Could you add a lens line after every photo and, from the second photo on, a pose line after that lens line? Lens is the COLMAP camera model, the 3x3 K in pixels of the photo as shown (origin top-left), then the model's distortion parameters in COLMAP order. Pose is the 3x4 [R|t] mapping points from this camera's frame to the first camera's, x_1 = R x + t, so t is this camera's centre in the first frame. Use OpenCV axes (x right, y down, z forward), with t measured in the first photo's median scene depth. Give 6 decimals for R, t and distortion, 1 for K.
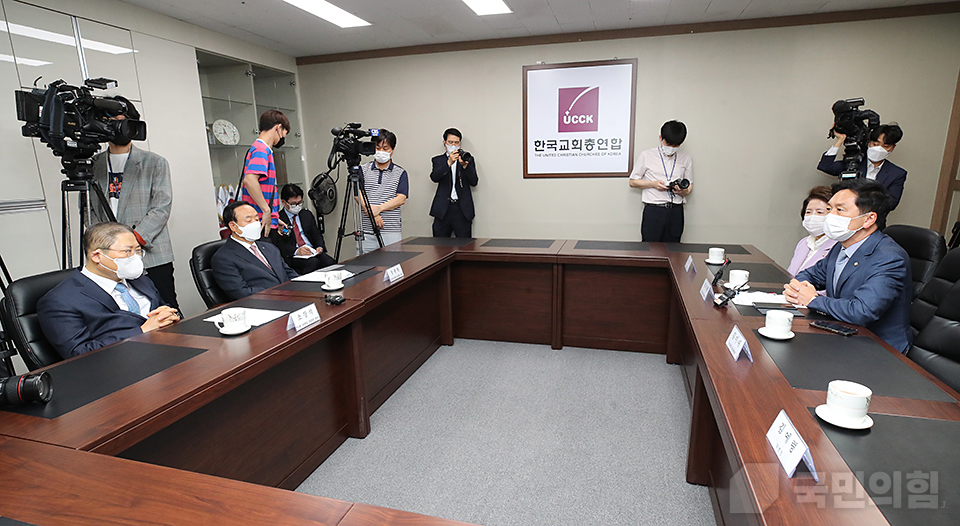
lens RADIAL K [[524.2, 0, 489.9], [0, 524.2, 282.1], [0, 0, 1]] dist [0.007587, 0.000936]
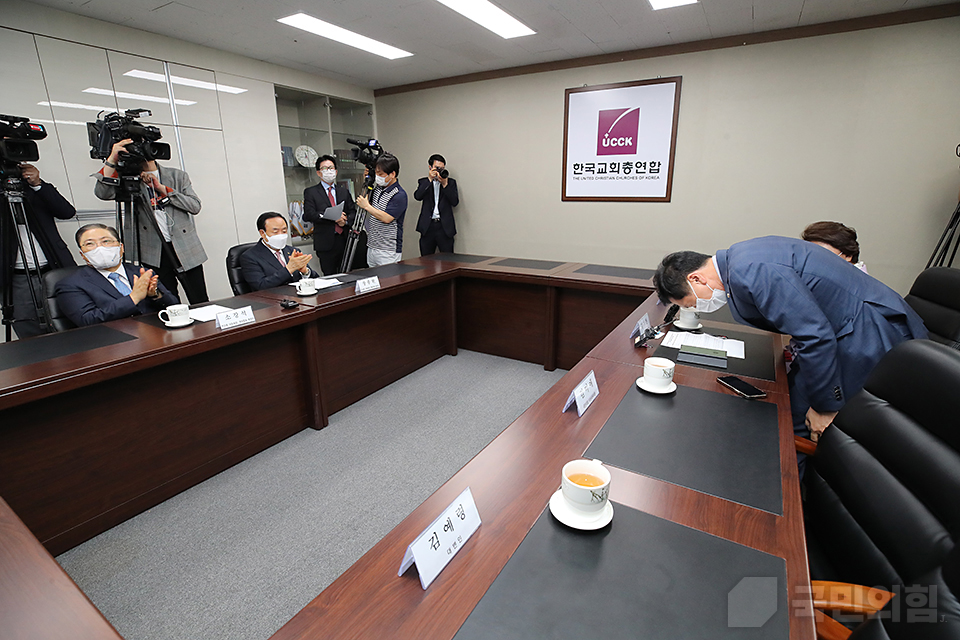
lens RADIAL K [[469.3, 0, 483.1], [0, 469.3, 315.0], [0, 0, 1]] dist [-0.001507, 0.000633]
pose [[0.962570, 0.084668, -0.257471, 0.181725], [-0.073601, 0.995913, 0.052338, -0.013598], [0.260850, -0.031429, 0.964868, 0.072659]]
